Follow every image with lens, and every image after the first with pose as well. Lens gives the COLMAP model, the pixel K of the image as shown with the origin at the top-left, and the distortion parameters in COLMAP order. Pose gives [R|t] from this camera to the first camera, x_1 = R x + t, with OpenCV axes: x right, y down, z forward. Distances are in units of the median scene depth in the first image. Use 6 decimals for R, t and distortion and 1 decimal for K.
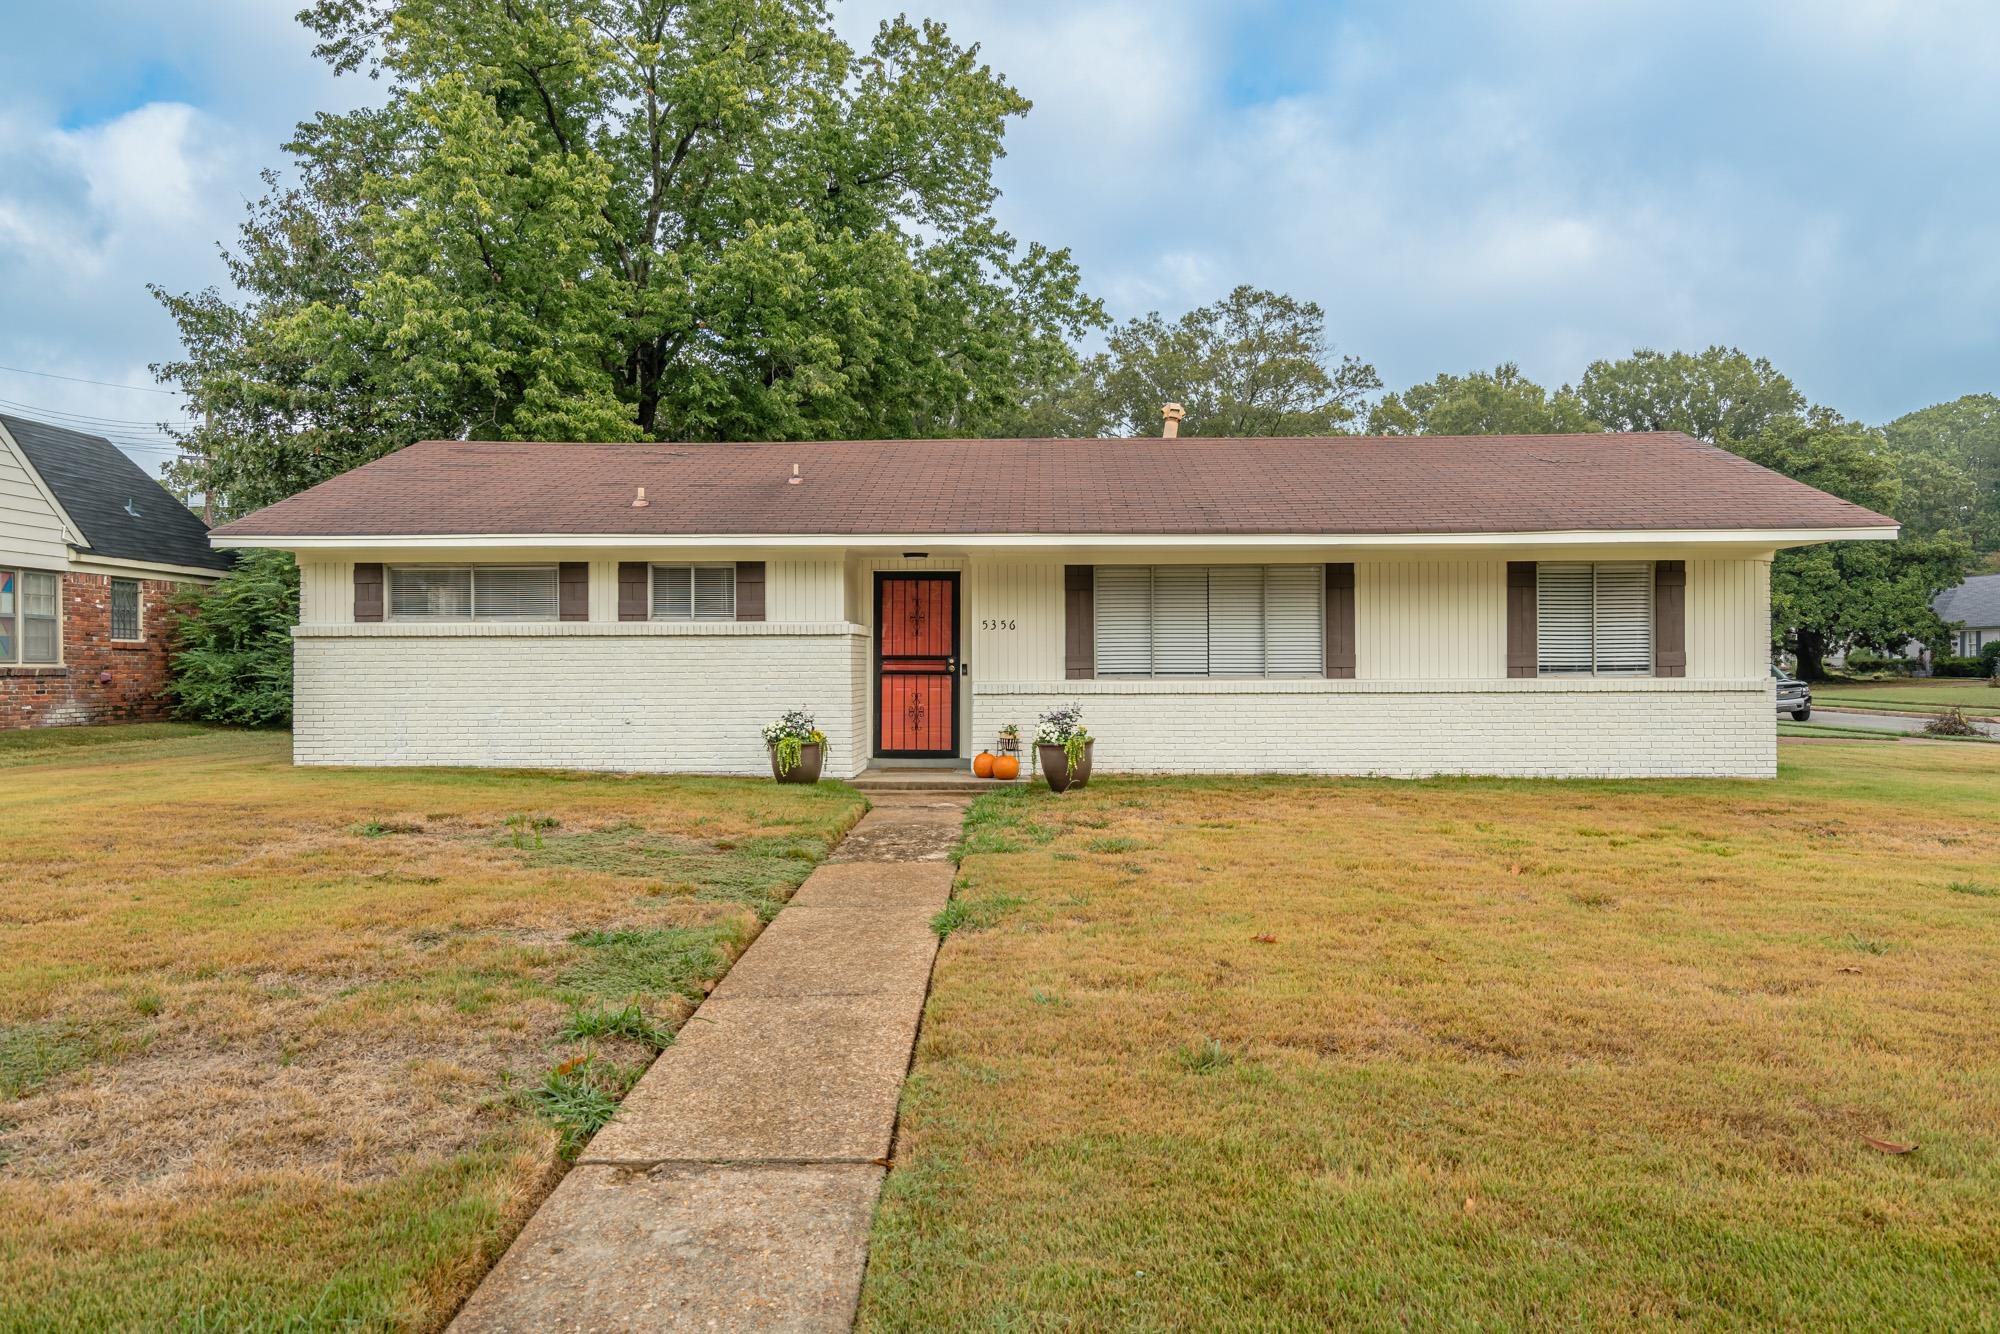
lens RADIAL K [[911.9, 0, 1006.5], [0, 911.9, 661.4], [0, 0, 1]] dist [-0.001333, 0.000023]
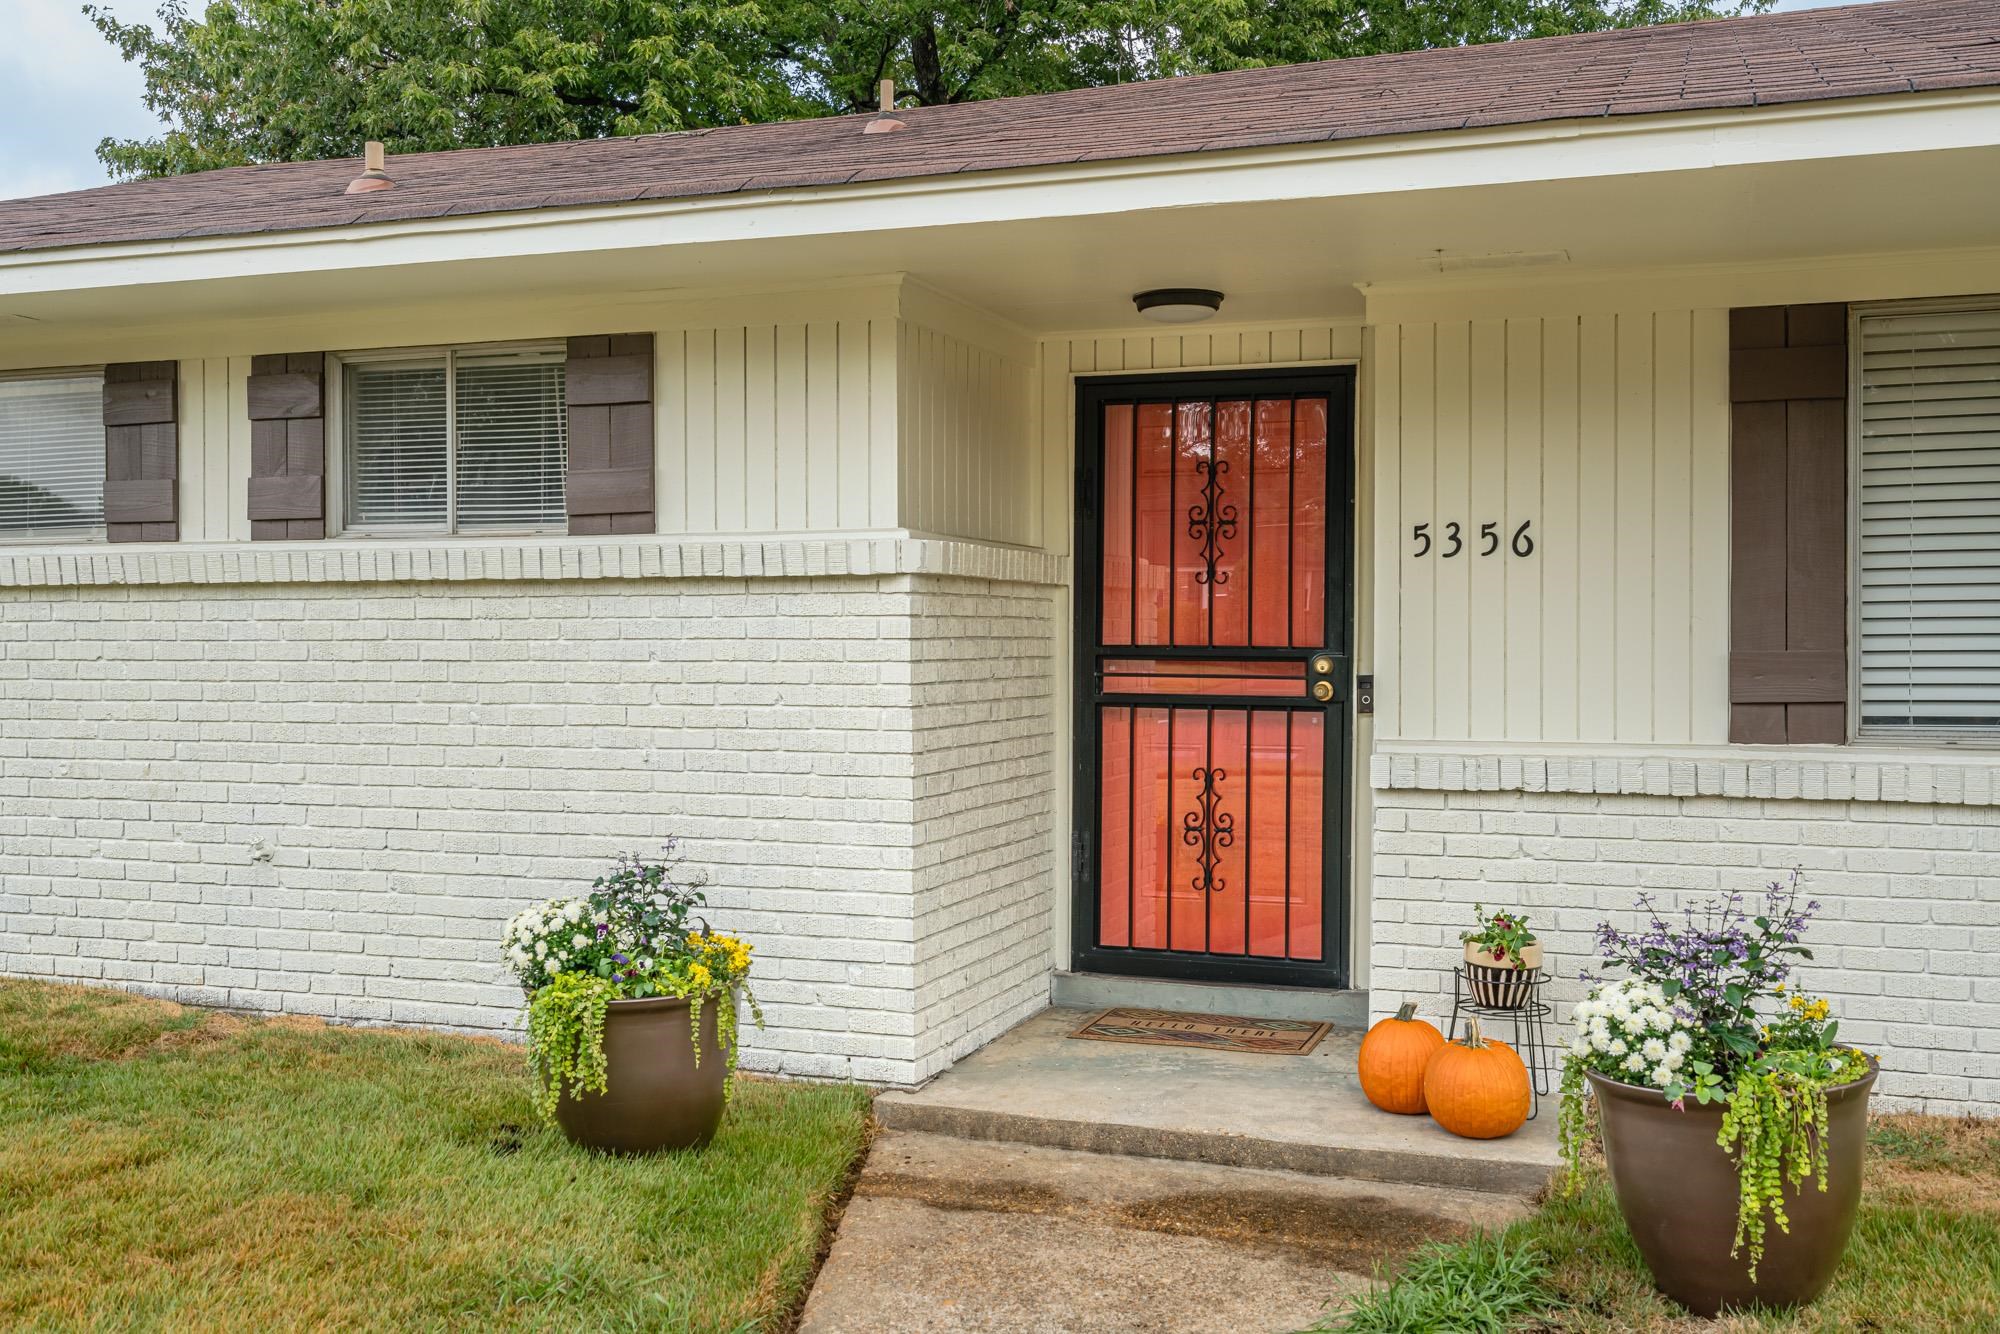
lens RADIAL K [[1848.2, 0, 1000.0], [0, 1848.2, 667.0], [0, 0, 1]] dist [-0.000372, -0.006695]
pose [[0.951374, 0.006889, -0.307962, 0.029911], [-0.002718, 0.999899, 0.013969, -0.009135], [0.308027, -0.012453, 0.951296, 0.450828]]
